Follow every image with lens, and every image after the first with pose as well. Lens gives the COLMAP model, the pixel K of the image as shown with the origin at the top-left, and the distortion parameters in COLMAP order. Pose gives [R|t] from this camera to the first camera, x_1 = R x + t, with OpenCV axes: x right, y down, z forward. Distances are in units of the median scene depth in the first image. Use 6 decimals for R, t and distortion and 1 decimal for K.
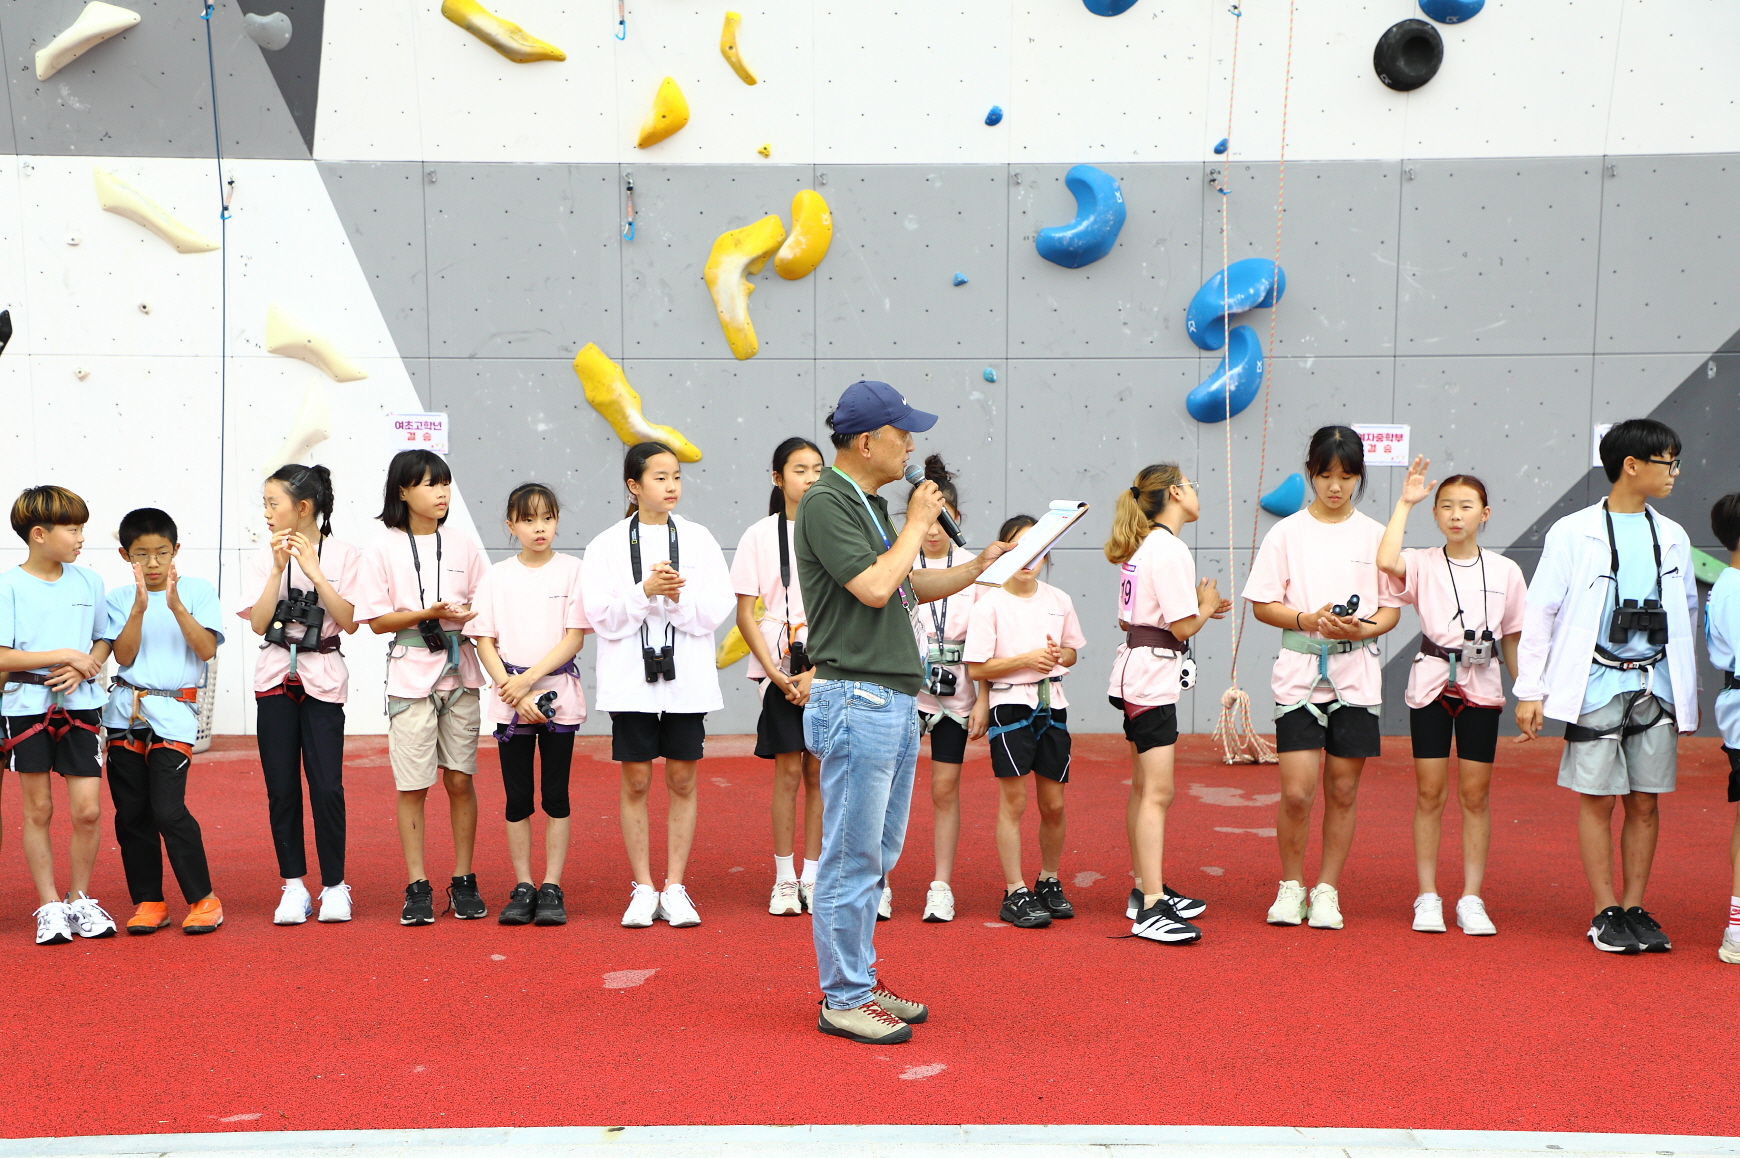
lens RADIAL K [[2700.5, 0, 865.8], [0, 2700.5, 577.5], [0, 0, 1]] dist [0.244197, 0.000000]
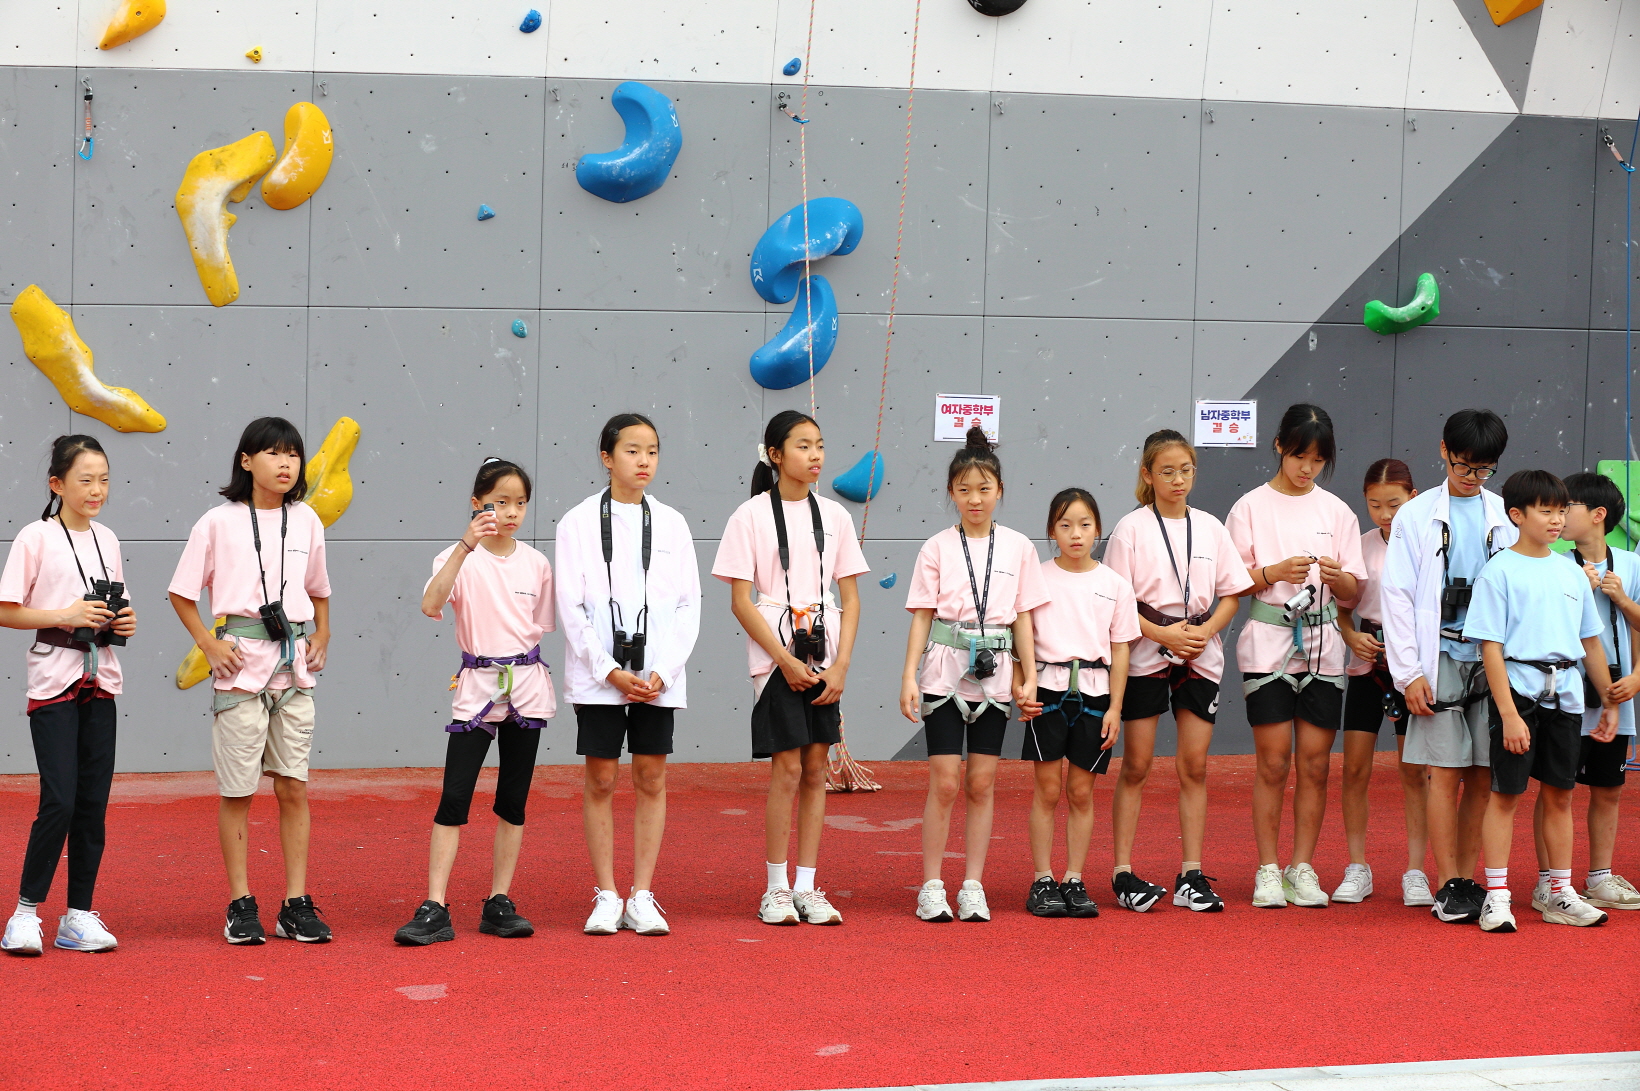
lens RADIAL K [[3648.1, 0, 818.8], [0, 3648.1, 541.2], [0, 0, 1]] dist [-0.344904, 0.000000]
pose [[0.966233, 0.000957, 0.257669, -0.152359], [0.002866, 0.999891, -0.014458, 0.006242], [-0.257655, 0.014708, 0.966125, -0.092139]]
